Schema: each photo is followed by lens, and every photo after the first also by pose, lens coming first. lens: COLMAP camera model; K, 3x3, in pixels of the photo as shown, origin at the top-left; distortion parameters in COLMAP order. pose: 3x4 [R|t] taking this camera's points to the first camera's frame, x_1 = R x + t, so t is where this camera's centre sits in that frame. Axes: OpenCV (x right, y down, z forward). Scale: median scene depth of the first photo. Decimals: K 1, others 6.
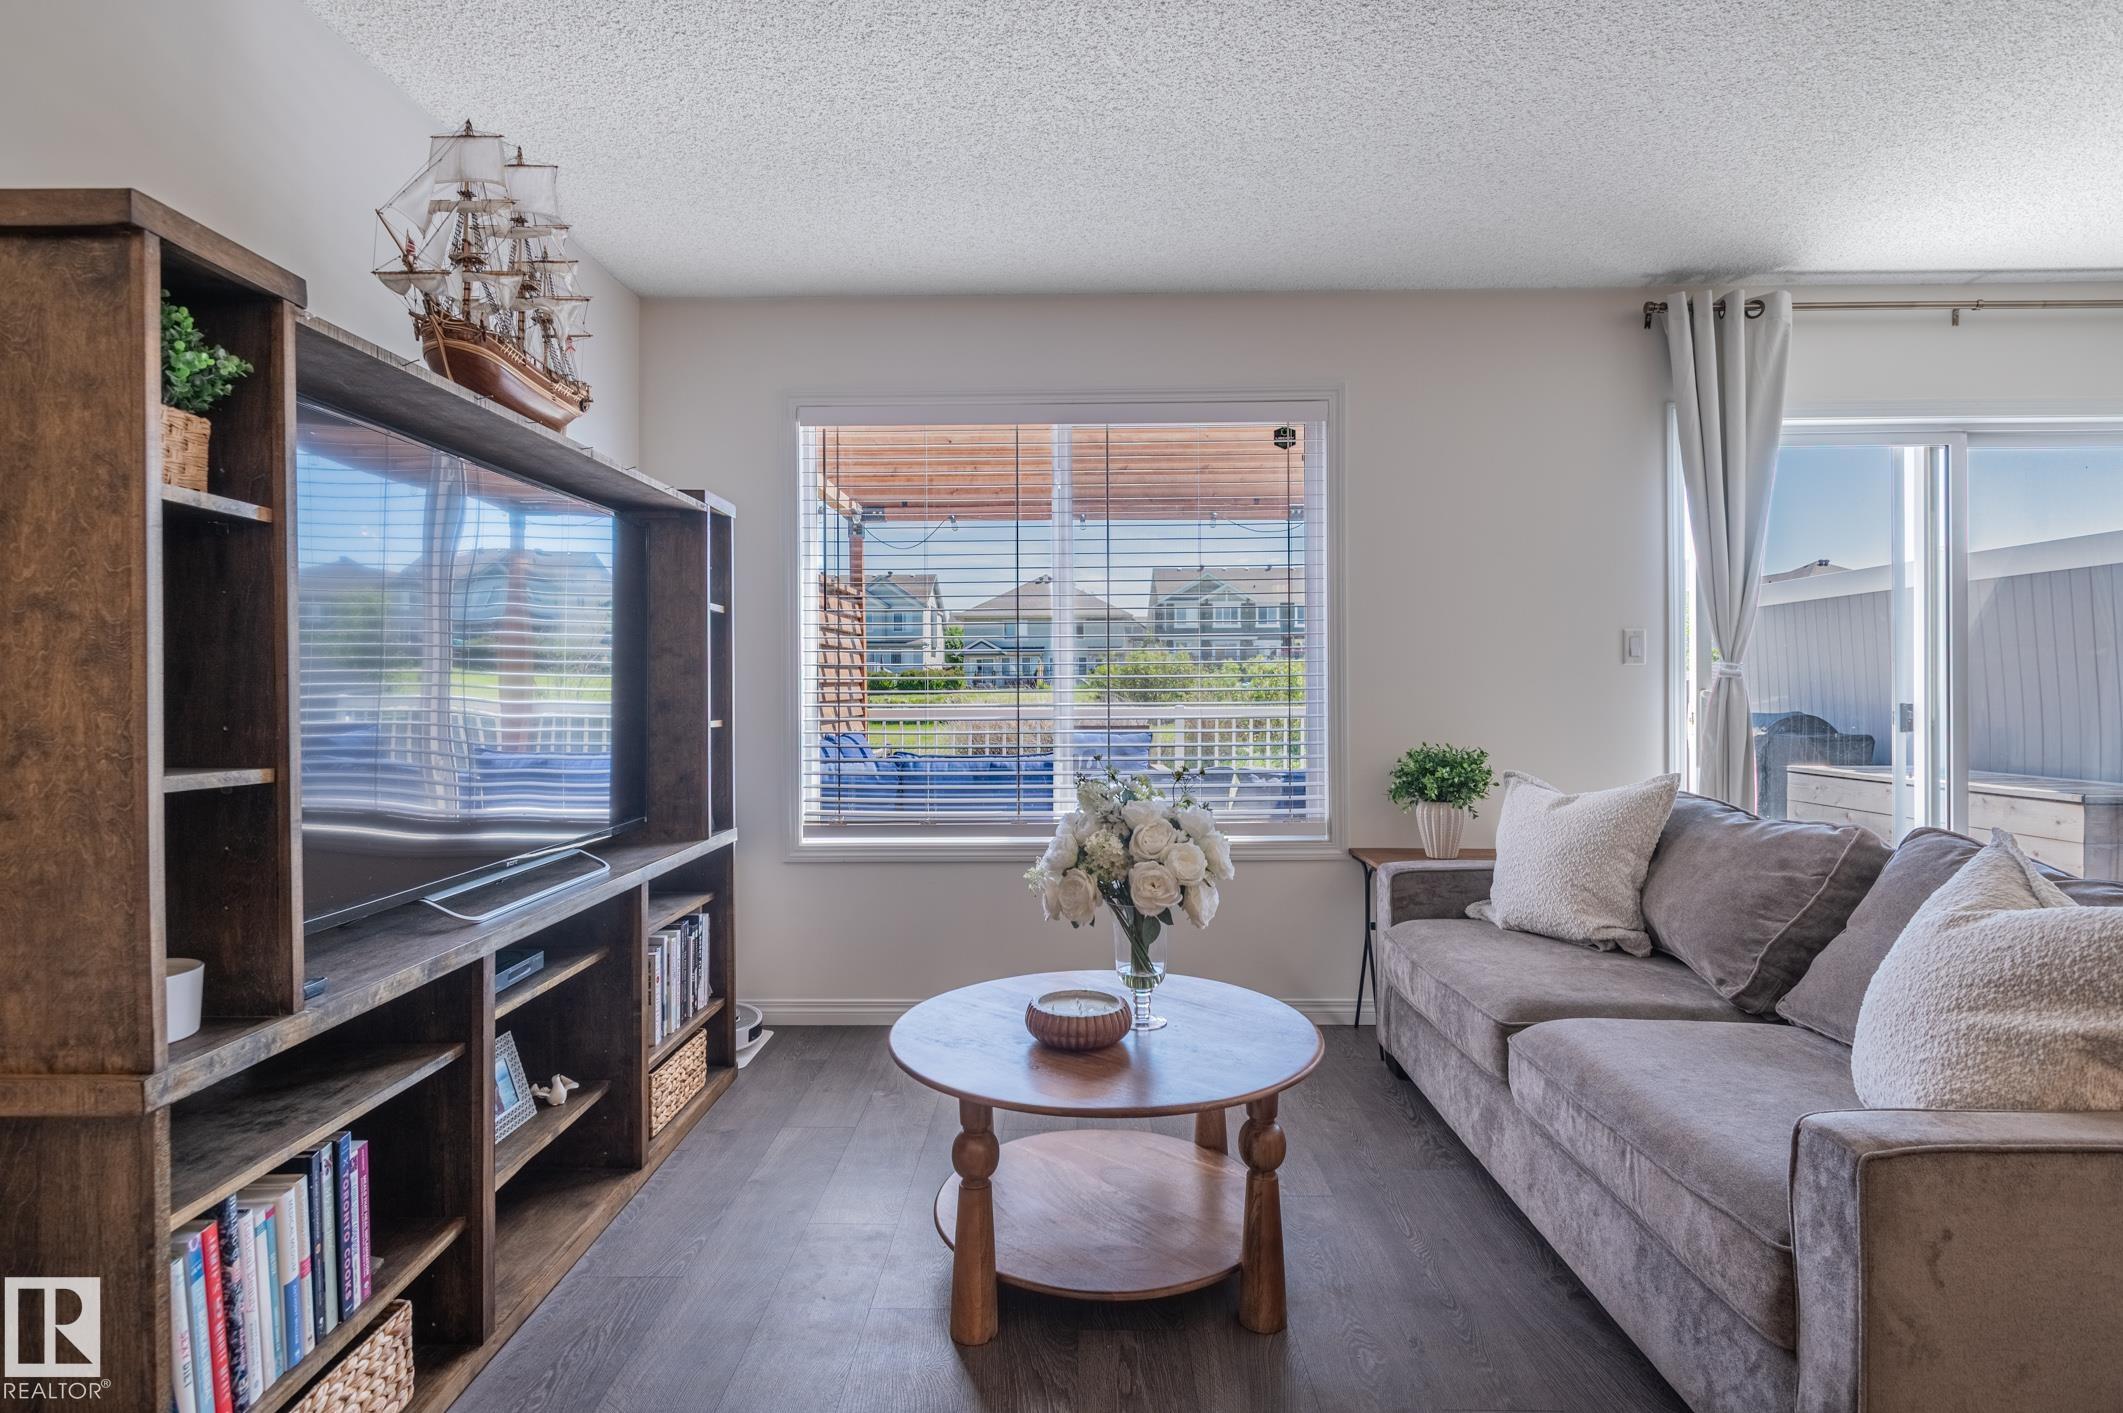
lens RADIAL K [[1080.1, 0, 1055.2], [0, 1080.1, 691.5], [0, 0, 1]] dist [0.013183, -0.008504]
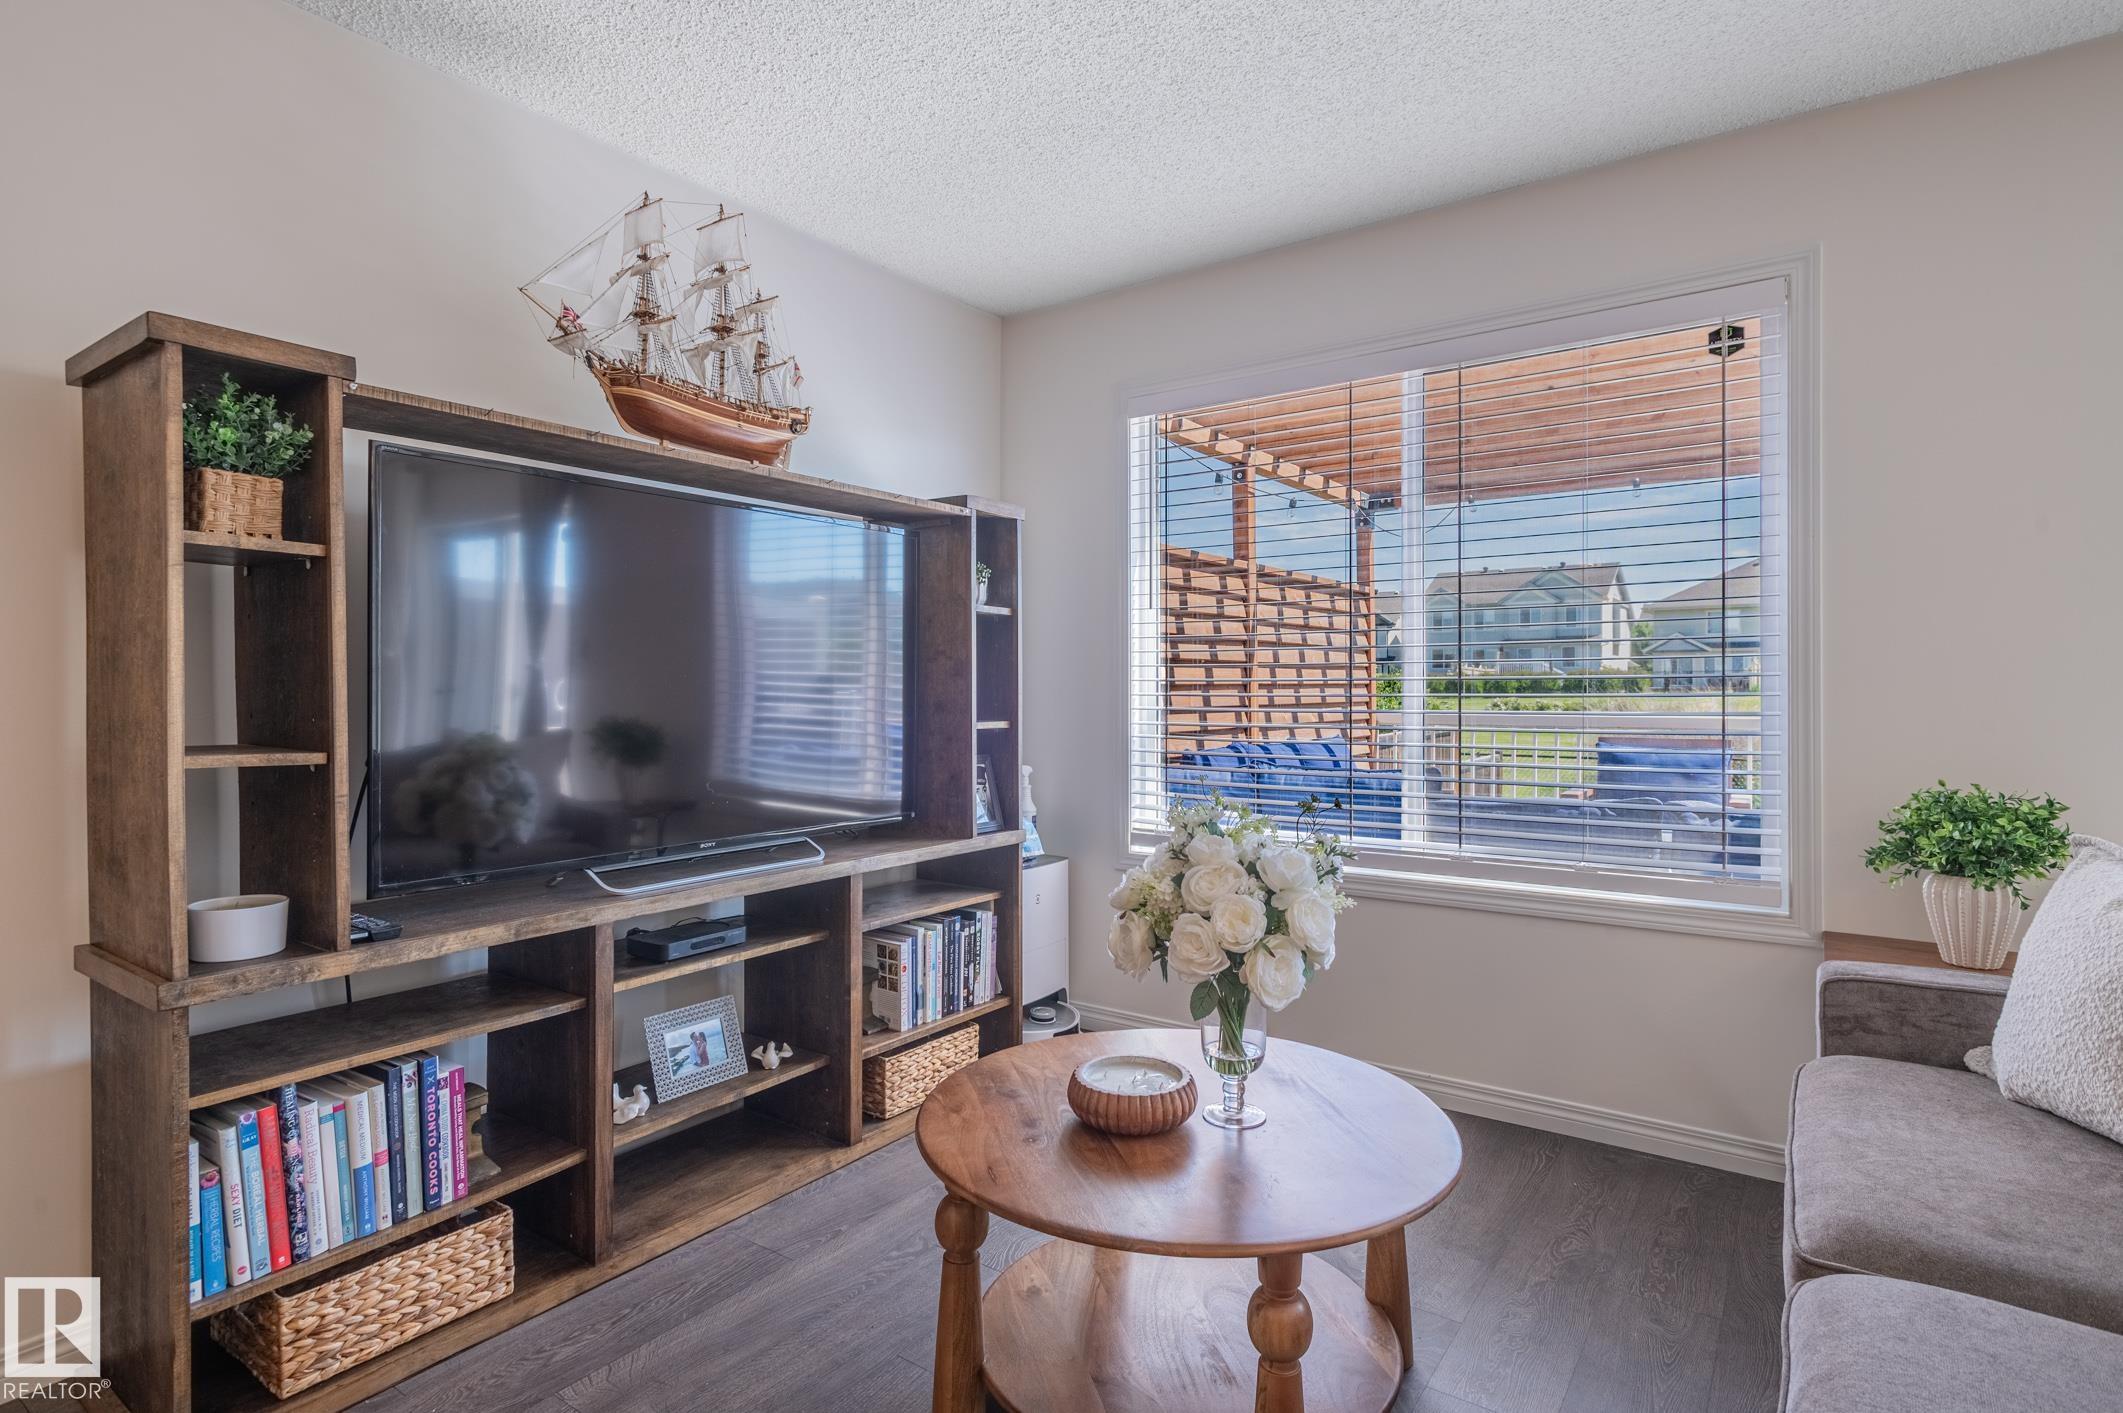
lens RADIAL K [[1080.1, 0, 1055.2], [0, 1080.1, 691.5], [0, 0, 1]] dist [0.013183, -0.008504]
pose [[0.825411, 0.006878, -0.564491, 0.433634], [-0.006962, 0.999974, 0.002005, -0.005361], [0.564490, 0.002275, 0.825437, 0.283106]]
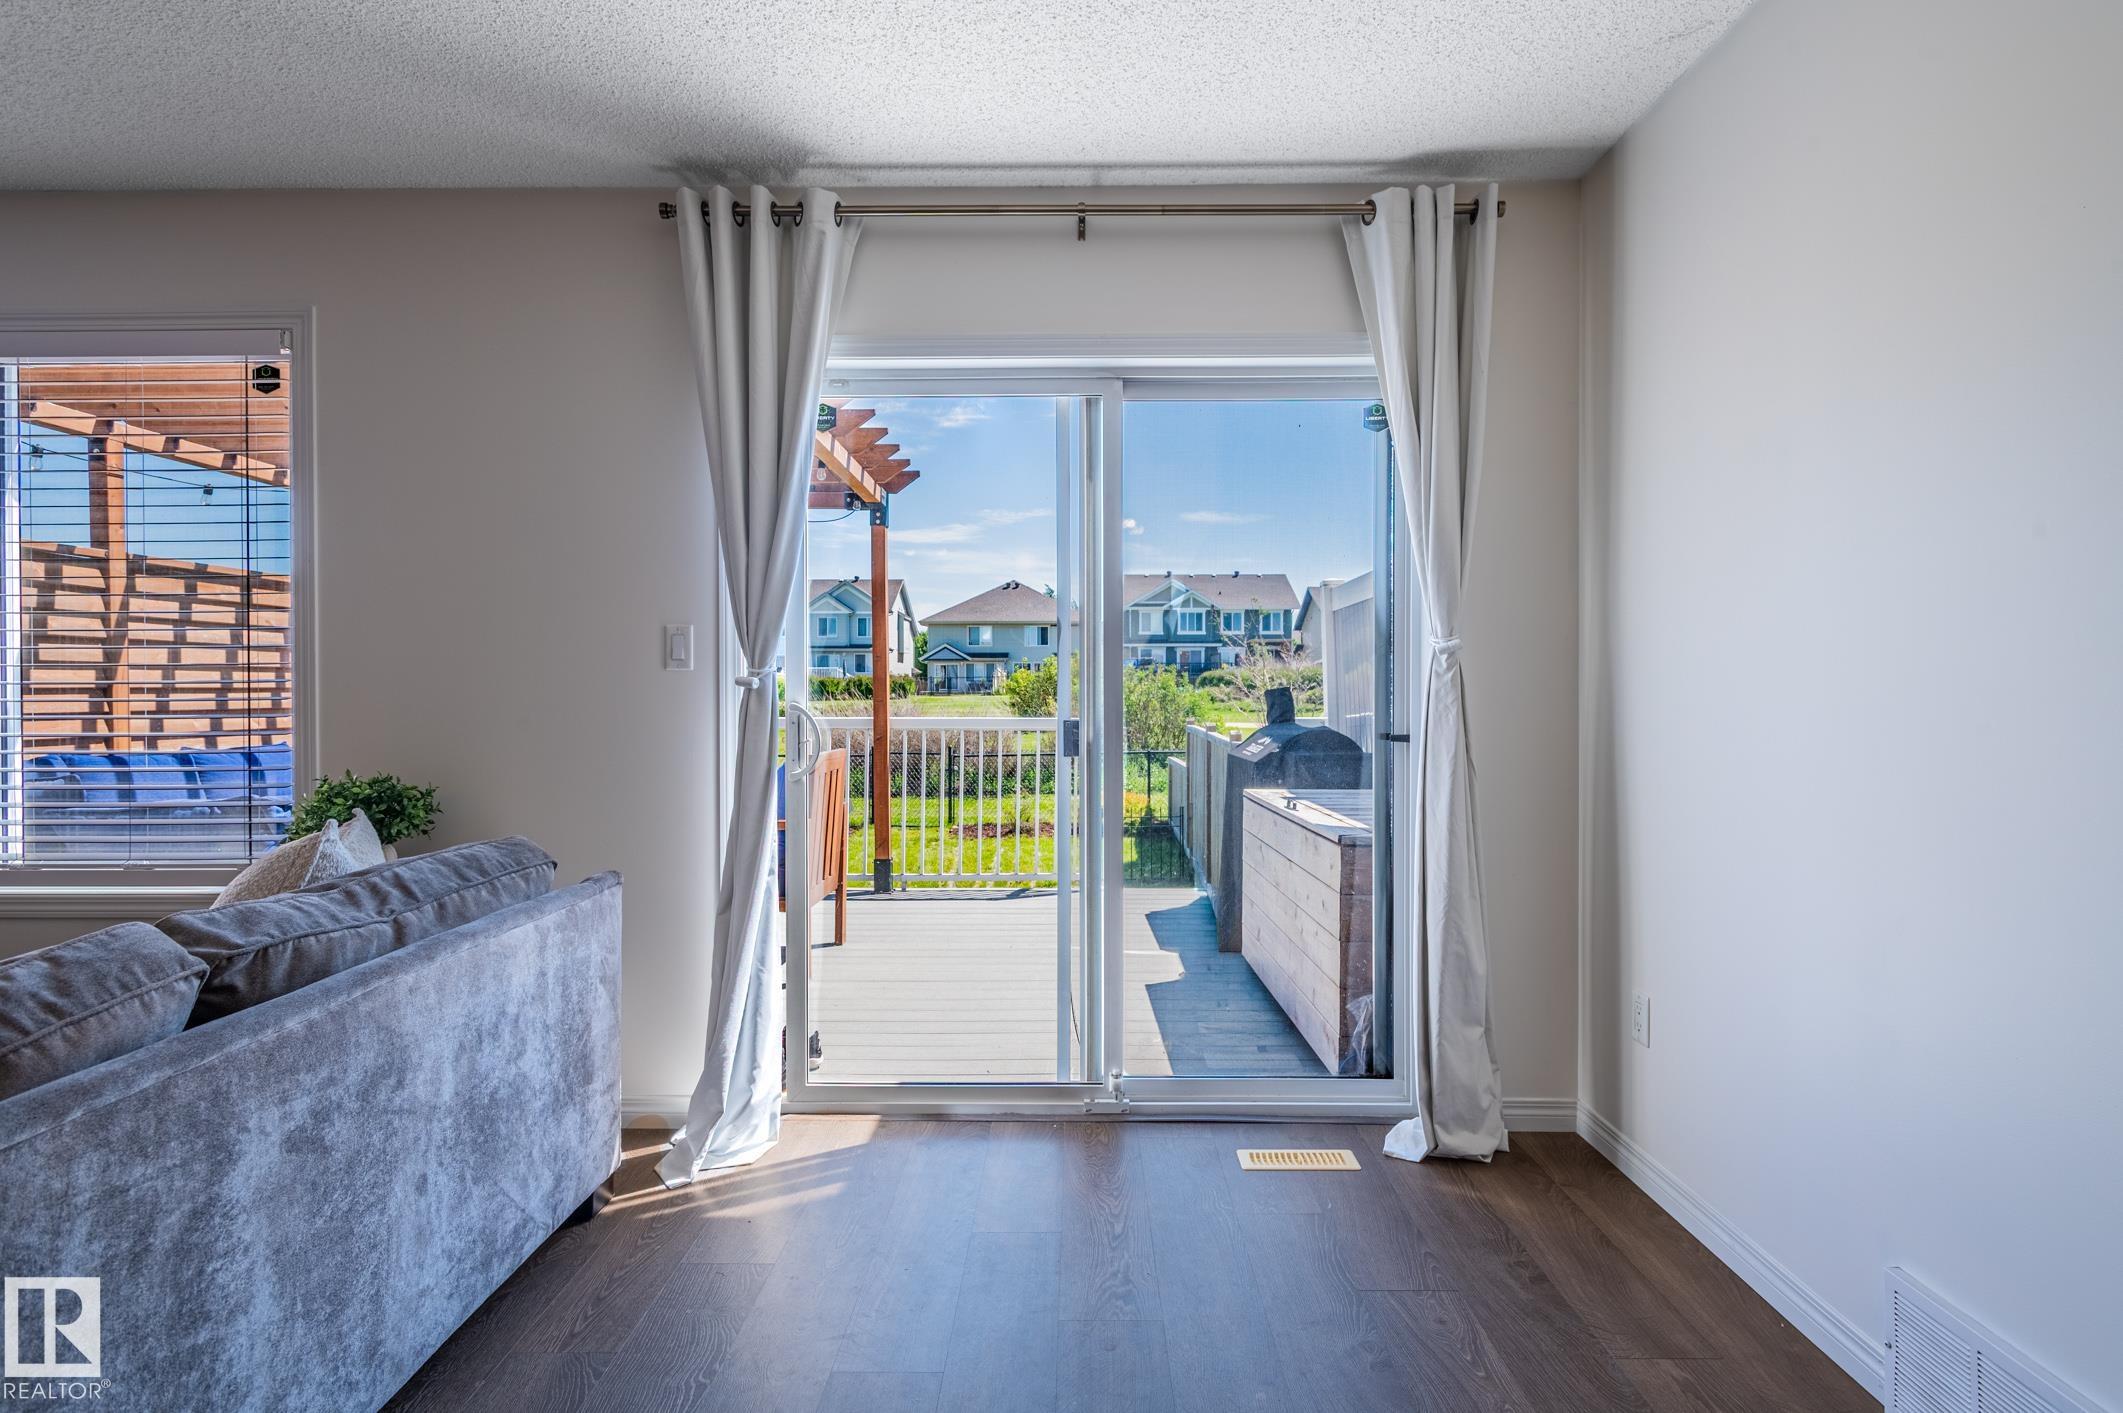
lens RADIAL K [[1077.4, 0, 1061.5], [0, 1077.4, 706.5], [0, 0, 1]] dist [0.010744, 0.000058]
pose [[0.999982, 0.004677, 0.003710, 1.355057], [-0.004707, 0.999955, 0.008245, -0.010517], [-0.003671, -0.008262, 0.999959, 0.360265]]
